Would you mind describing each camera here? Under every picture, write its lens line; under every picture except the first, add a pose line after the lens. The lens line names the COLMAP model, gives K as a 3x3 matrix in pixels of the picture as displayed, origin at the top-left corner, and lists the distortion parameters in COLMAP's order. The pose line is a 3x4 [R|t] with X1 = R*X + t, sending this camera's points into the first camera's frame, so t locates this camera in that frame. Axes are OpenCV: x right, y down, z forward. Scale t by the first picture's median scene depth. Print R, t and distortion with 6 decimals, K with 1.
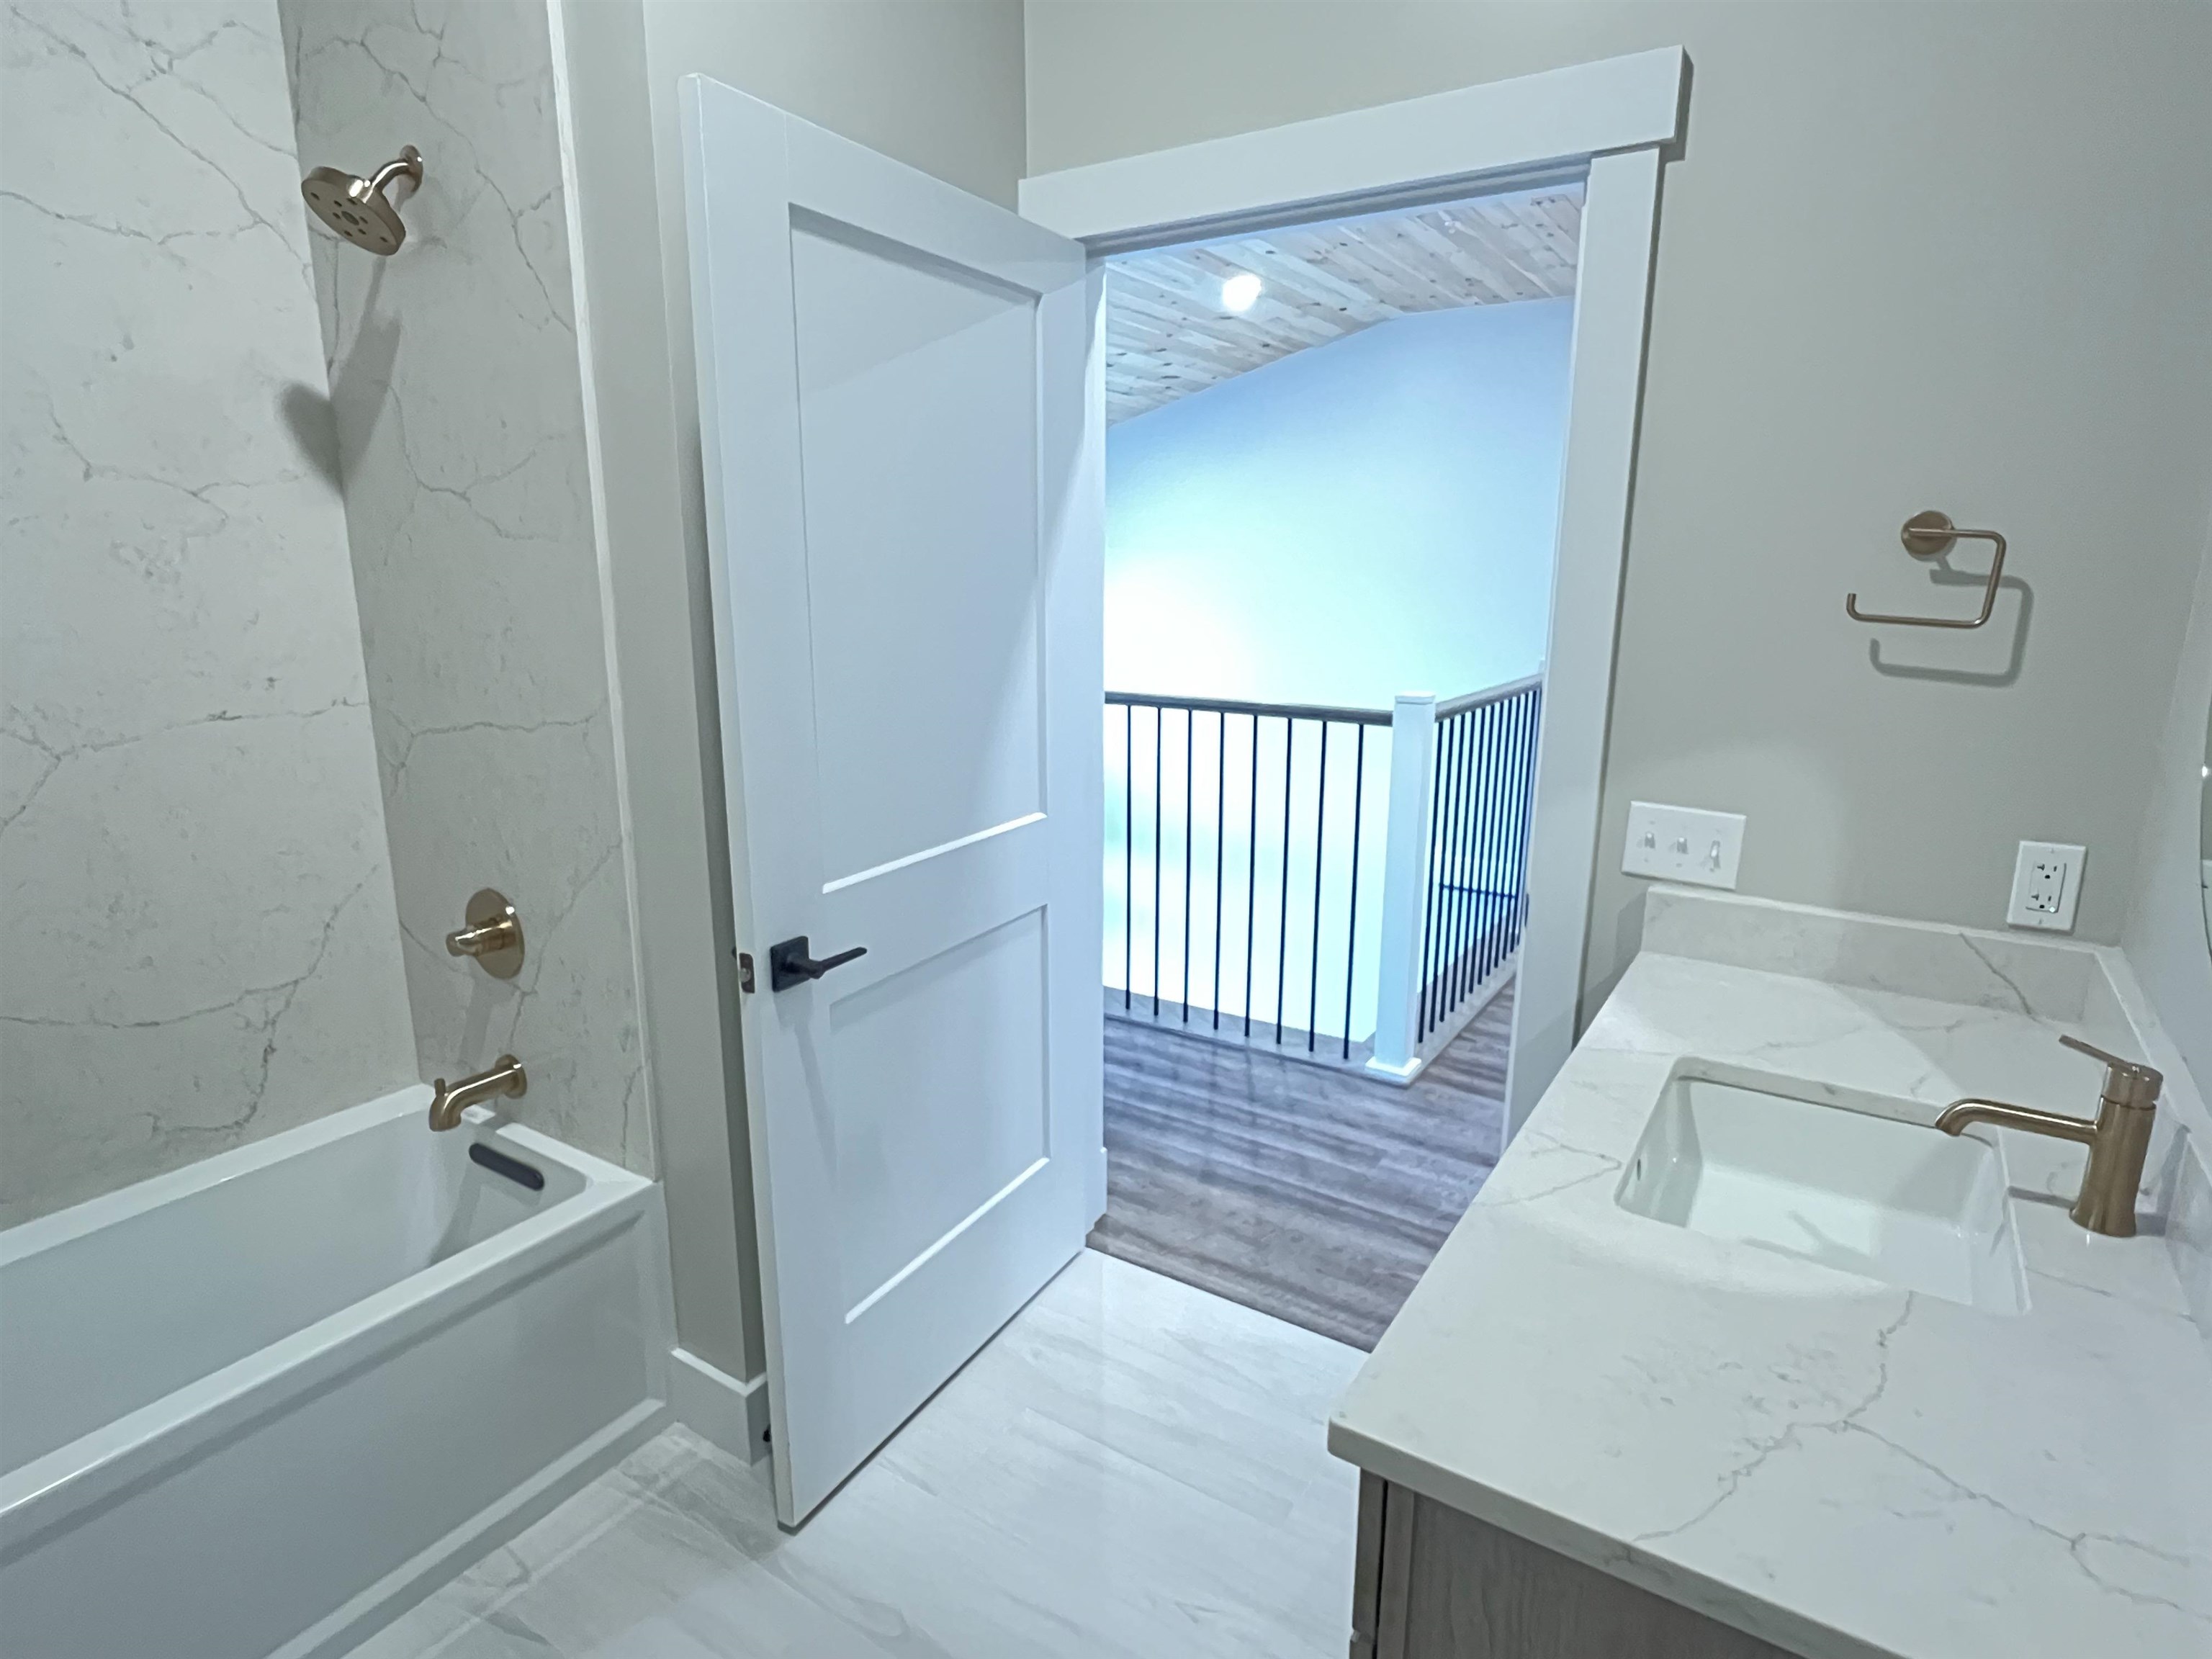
lens RADIAL K [[1178.8, 0, 1113.6], [0, 1178.8, 829.1], [0, 0, 1]] dist [0.002568, -0.000173]
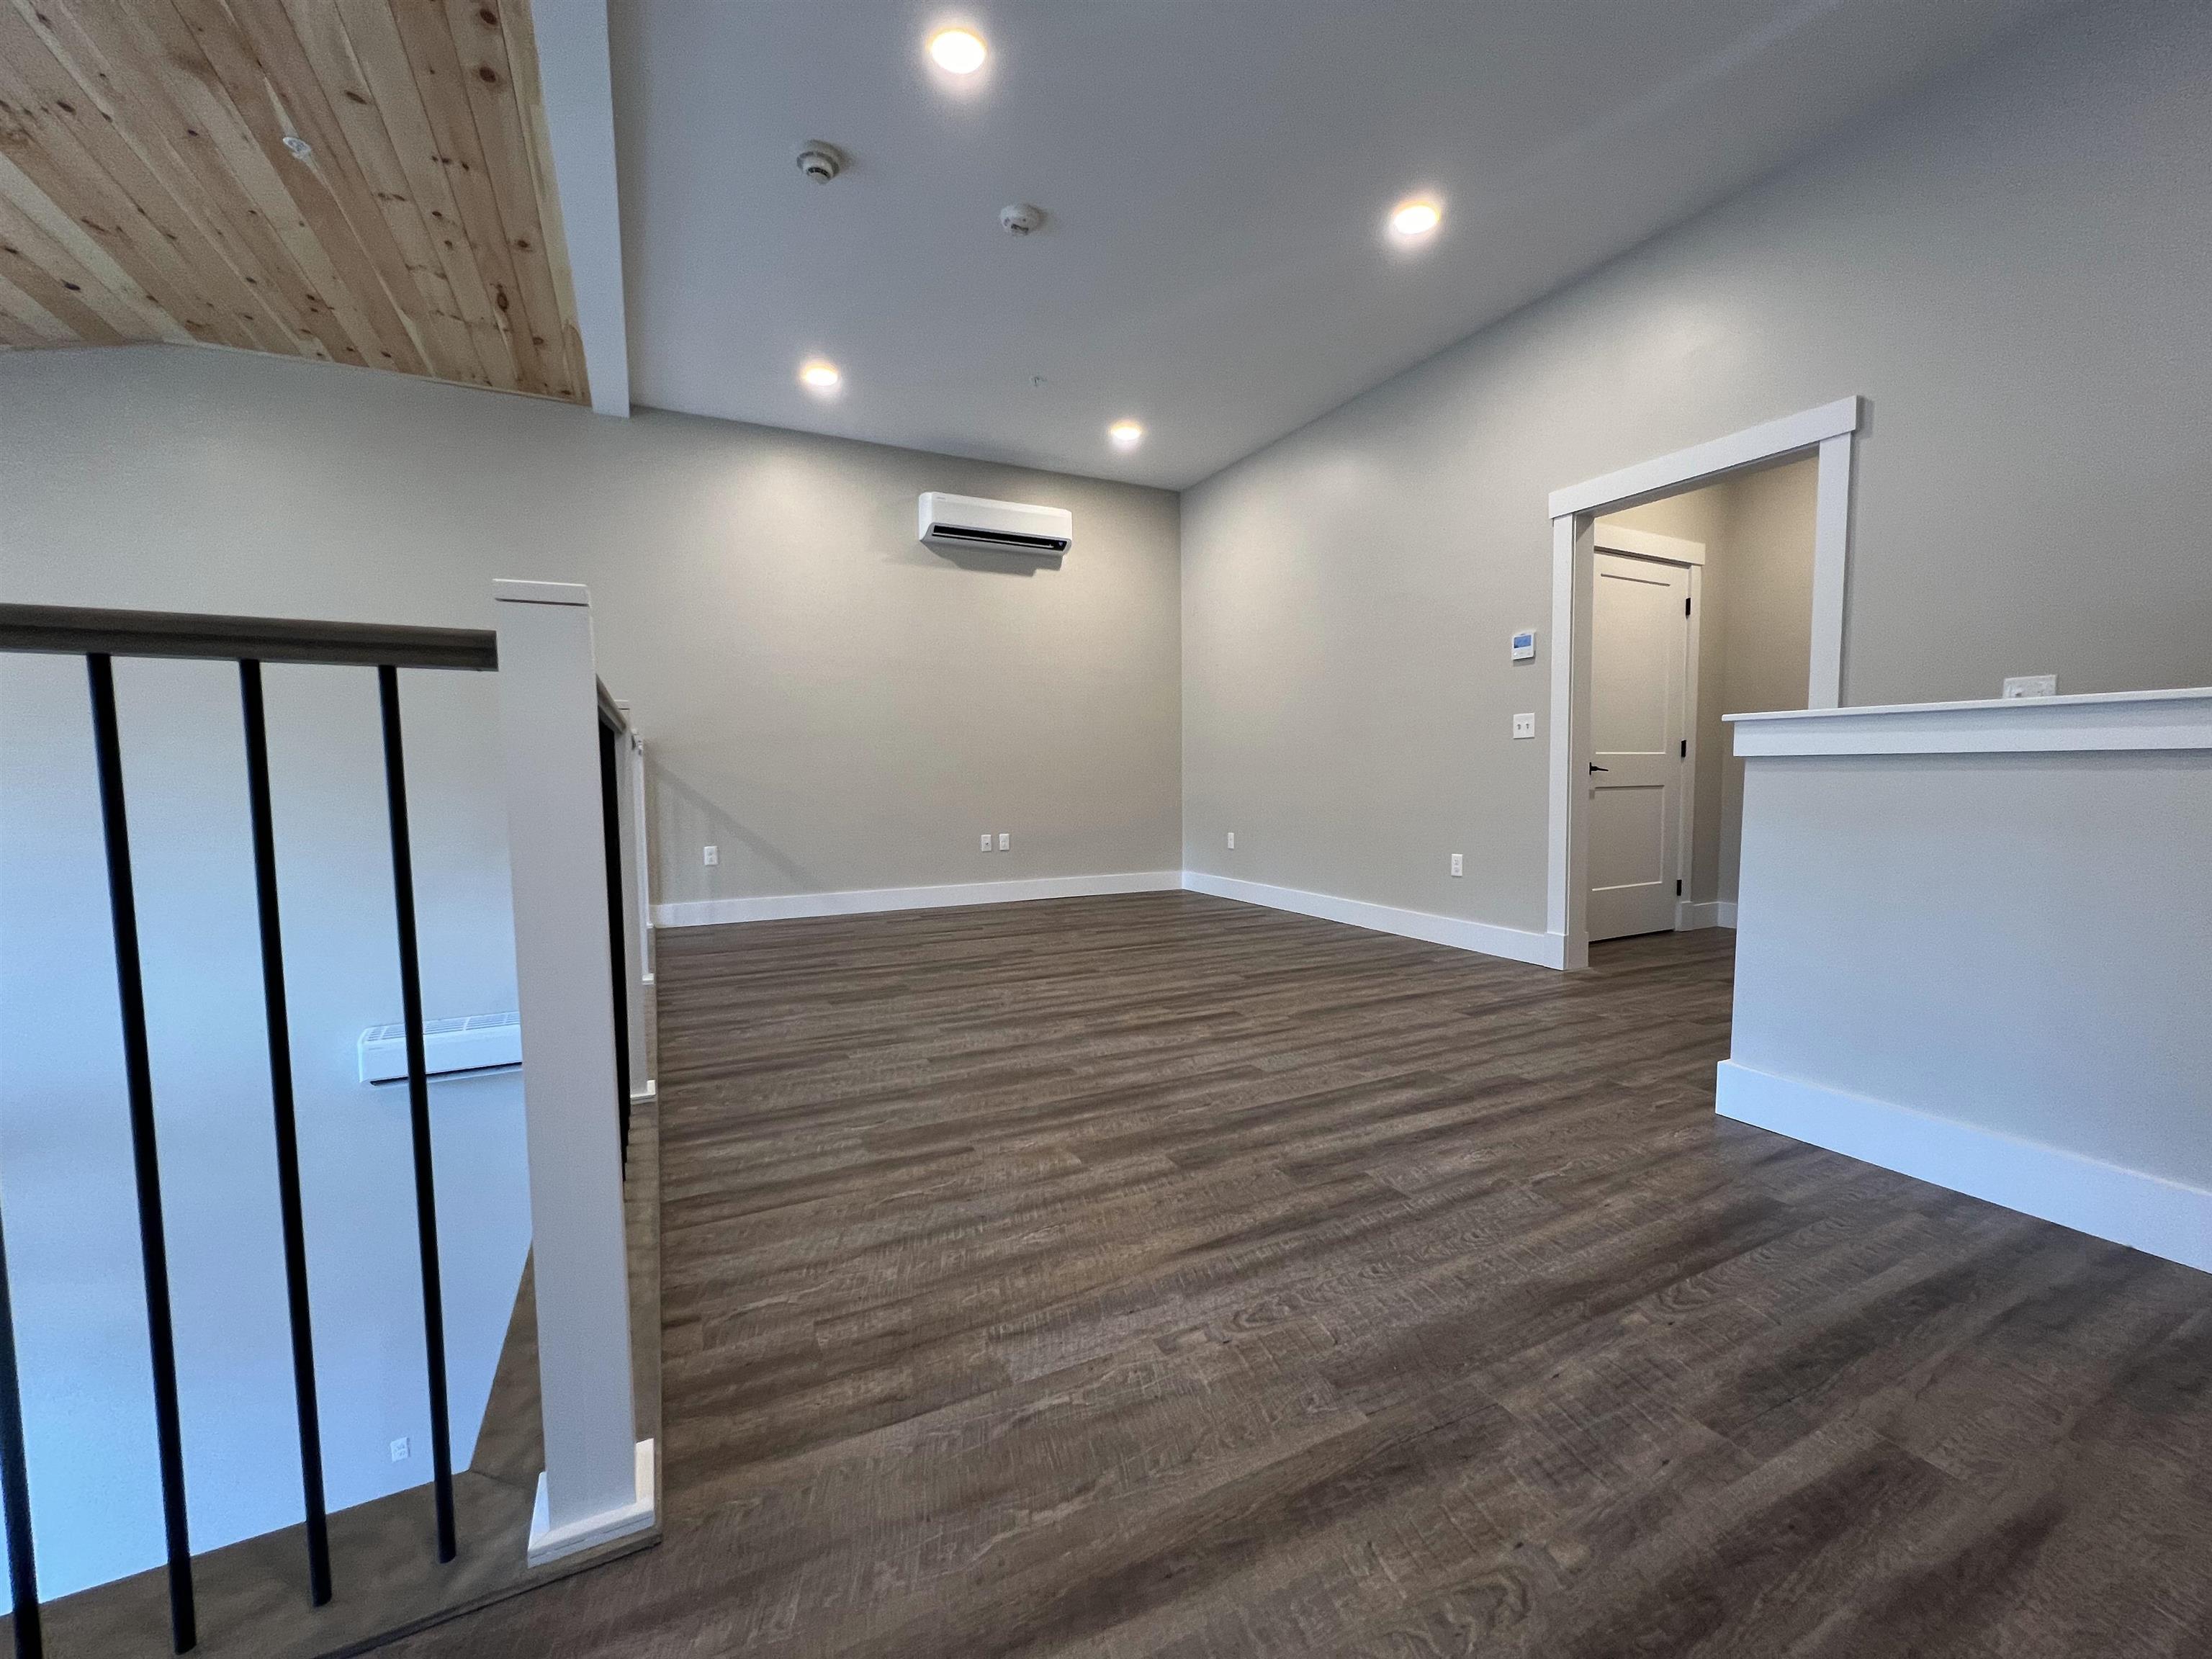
lens RADIAL K [[883.1, 0, 1110.7], [0, 883.1, 824.1], [0, 0, 1]] dist [-0.001138, 0.000439]
pose [[0.499708, -0.063368, 0.863873, 0.070859], [0.202470, 0.978237, -0.045362, 0.018390], [-0.842198, 0.197576, 0.501663, 0.611154]]
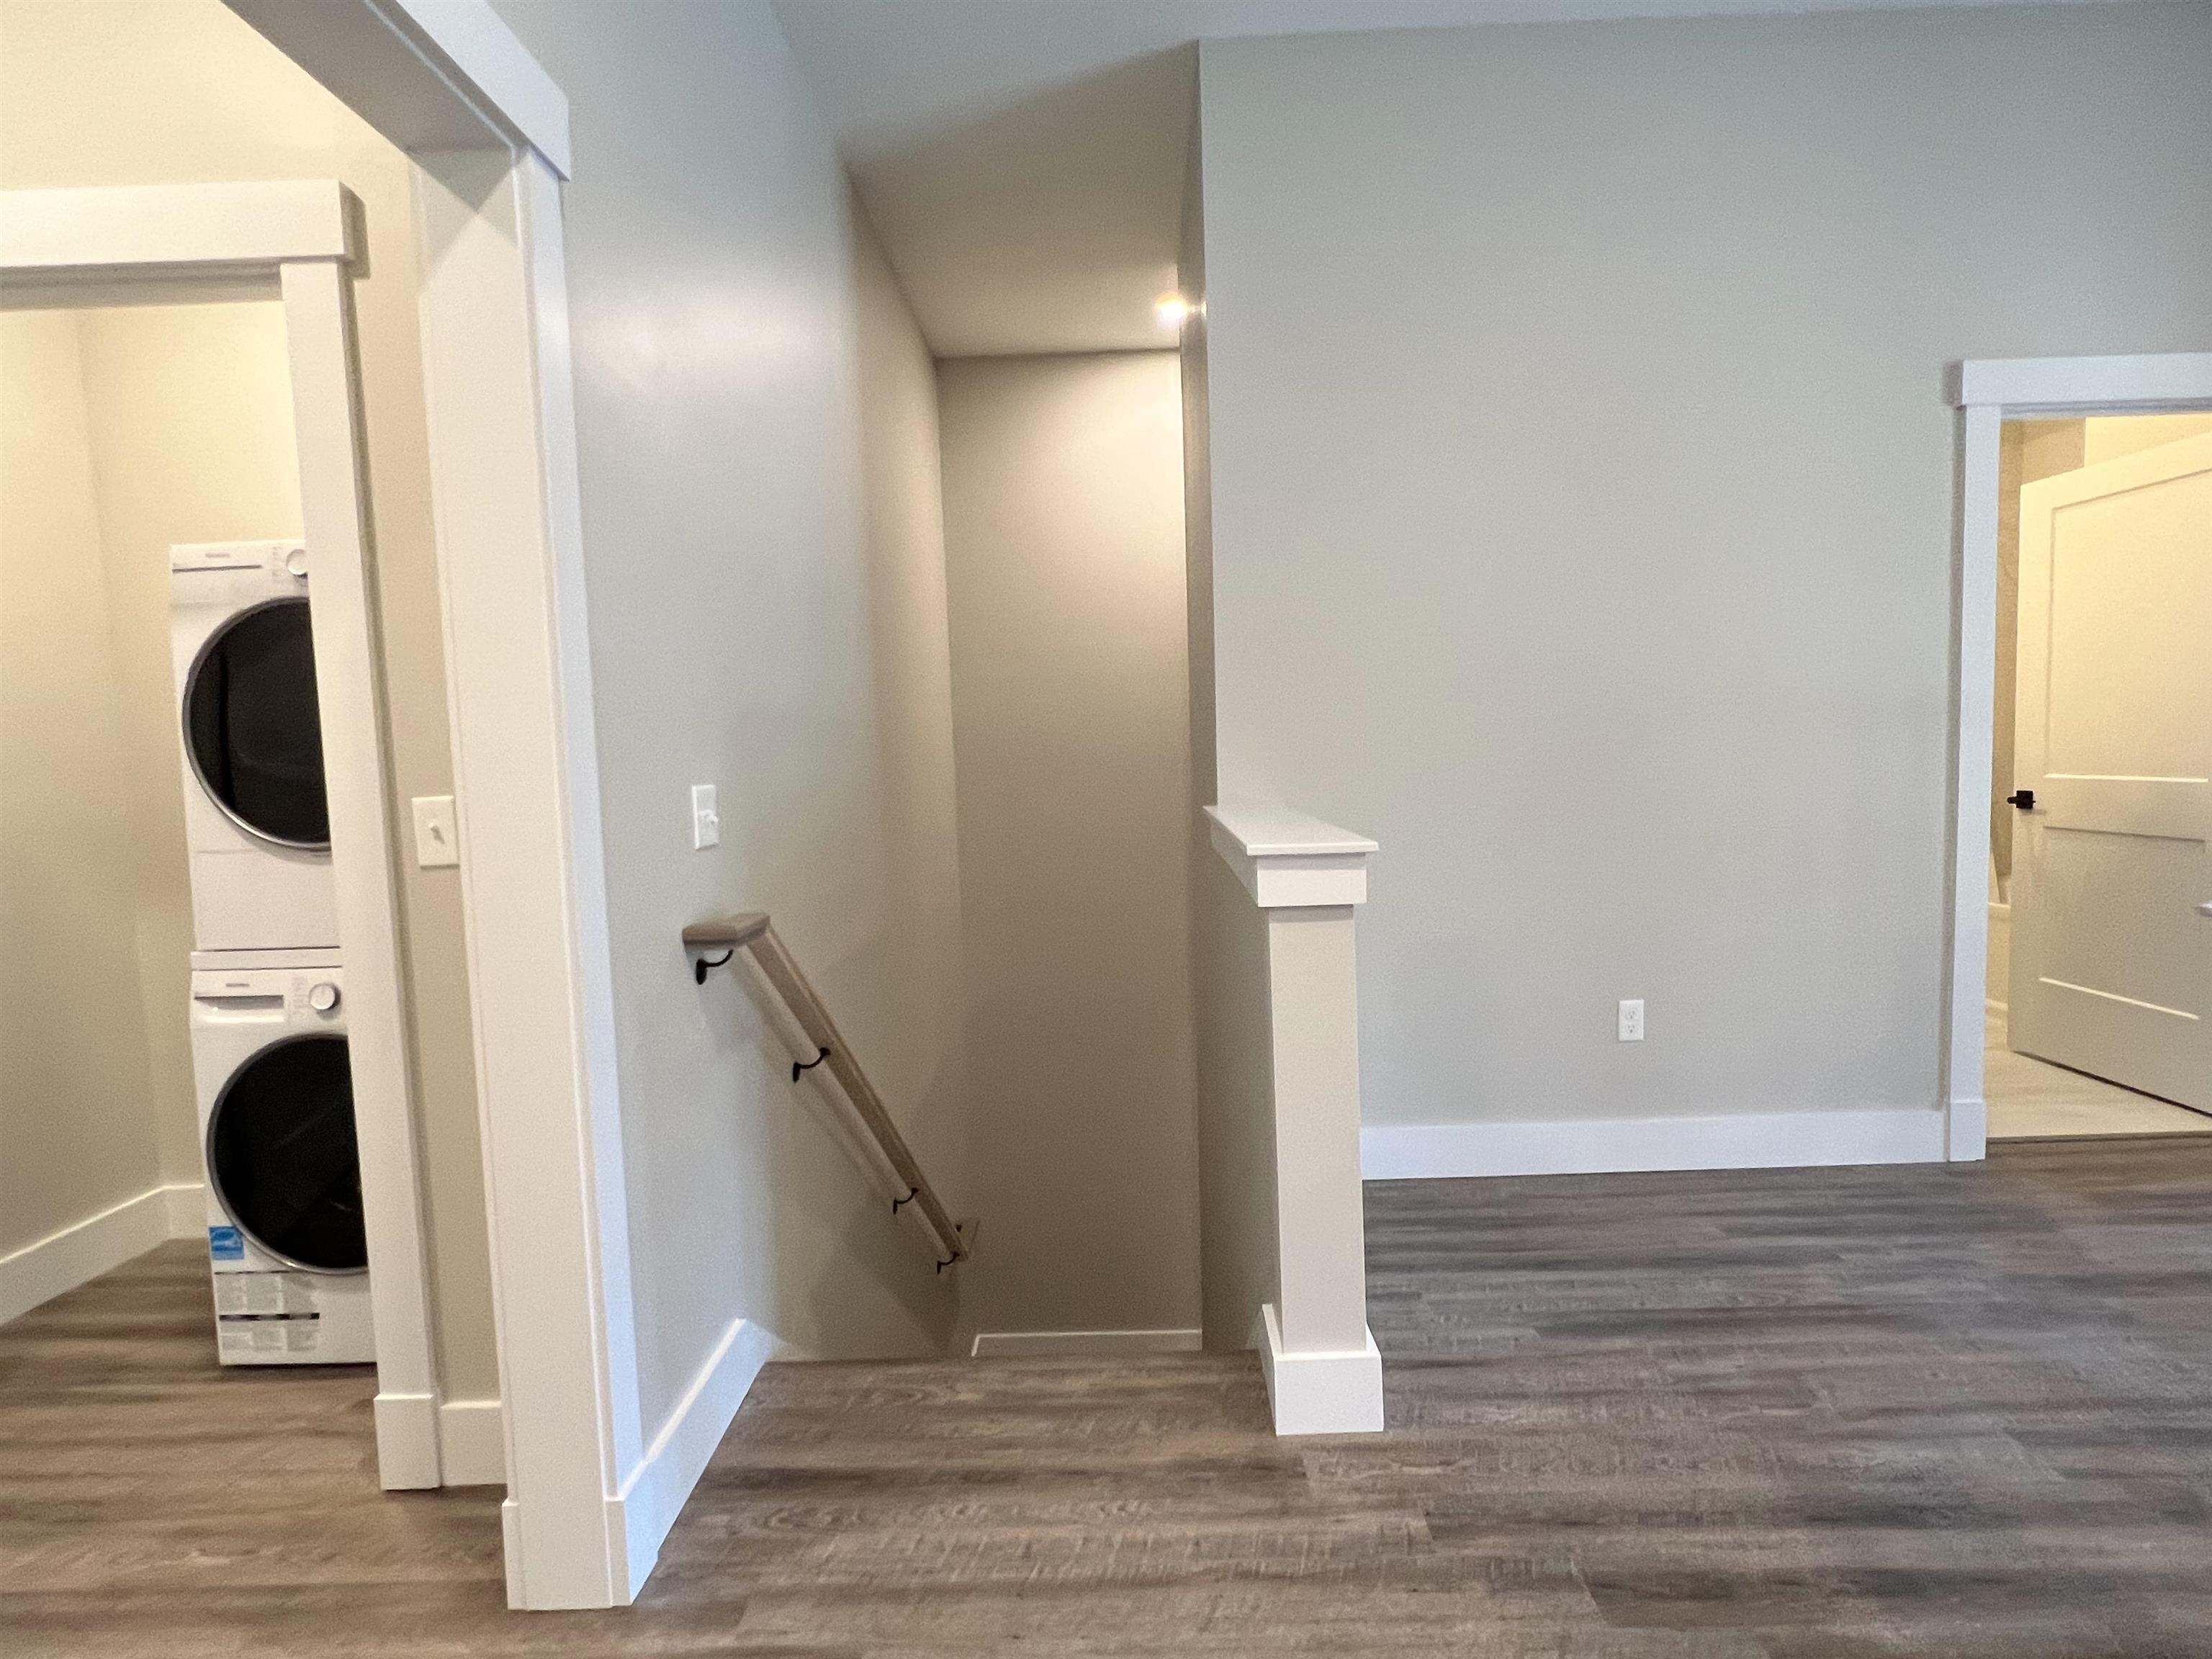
lens RADIAL K [[1178.8, 0, 1112.1], [0, 1178.8, 832.8], [0, 0, 1]] dist [0.002568, -0.000173]
pose [[-0.842358, 0.055709, -0.536032, 1.214531], [-0.094043, 0.964187, 0.247992, -0.123557], [0.530650, 0.259308, -0.806951, 0.916359]]
